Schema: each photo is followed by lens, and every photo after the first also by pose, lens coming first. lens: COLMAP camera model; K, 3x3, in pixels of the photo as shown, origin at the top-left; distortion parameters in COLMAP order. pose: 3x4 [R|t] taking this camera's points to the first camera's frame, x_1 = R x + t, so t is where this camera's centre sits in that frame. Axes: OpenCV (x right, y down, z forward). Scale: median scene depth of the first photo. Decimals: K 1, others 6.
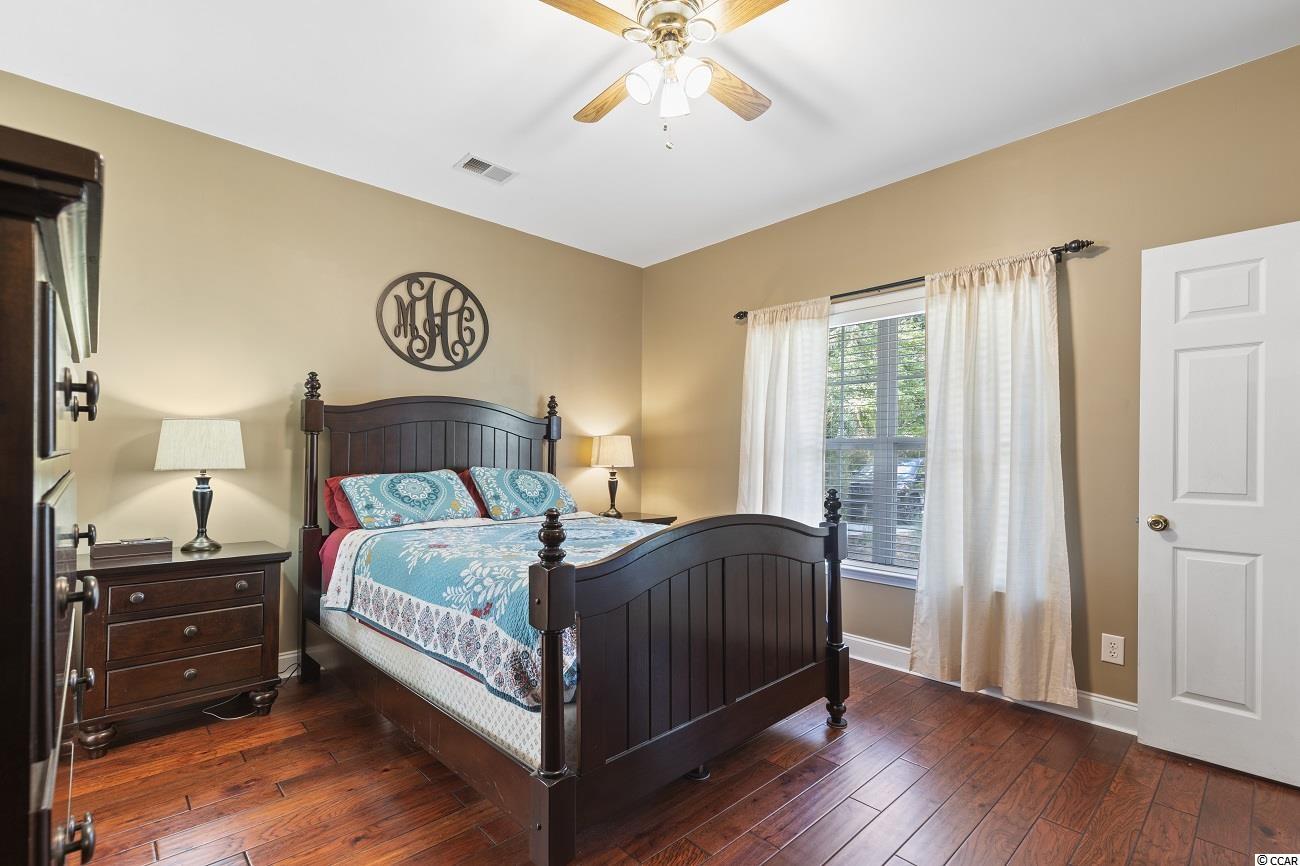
lens RADIAL K [[589.8, 0, 652.9], [0, 589.8, 444.6], [0, 0, 1]] dist [0.004559, -0.000305]
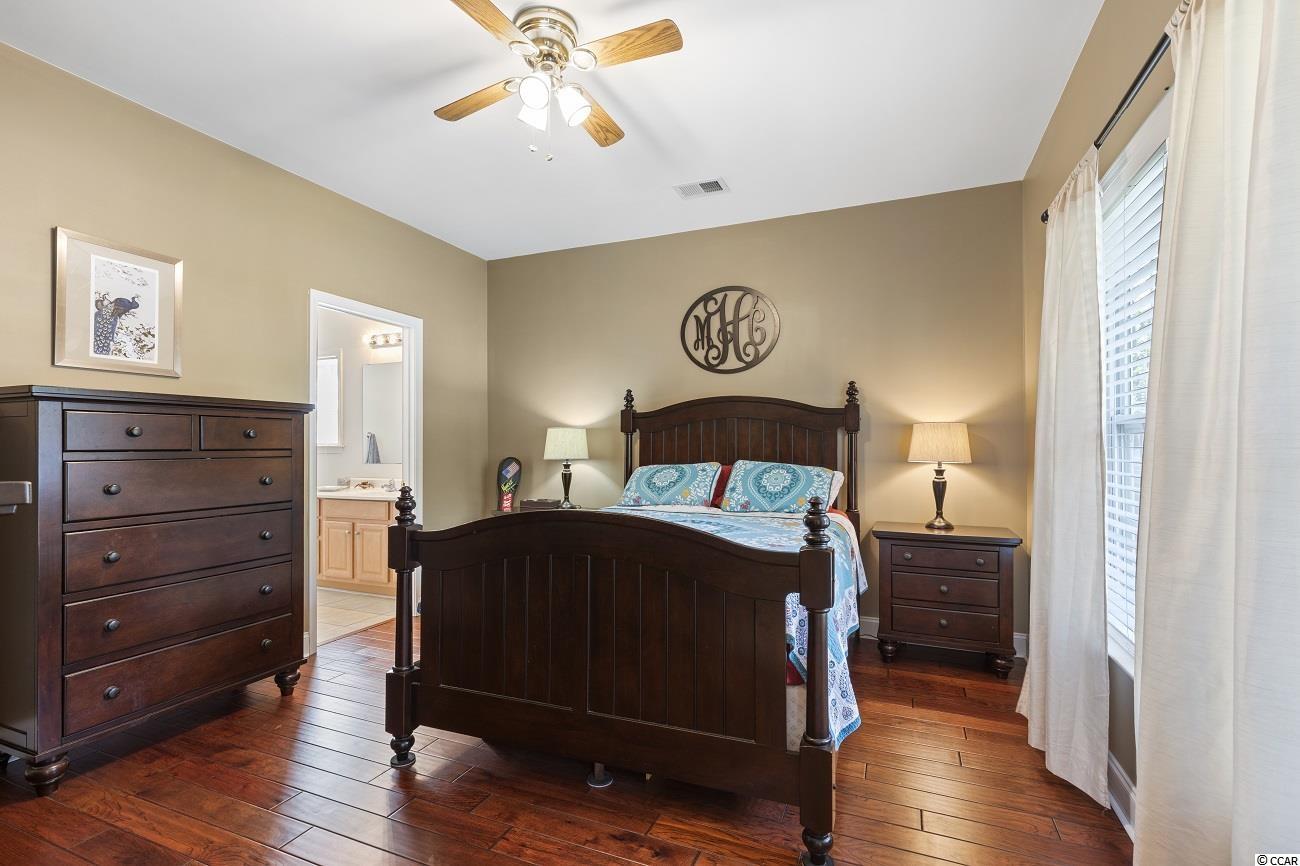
lens RADIAL K [[589.8, 0, 647.9], [0, 589.8, 437.9], [0, 0, 1]] dist [0.004559, -0.000305]
pose [[0.410241, -0.018591, -0.911787, 0.591744], [0.025246, 0.999641, -0.009023, 0.002981], [0.911627, -0.019317, 0.410563, 0.402666]]
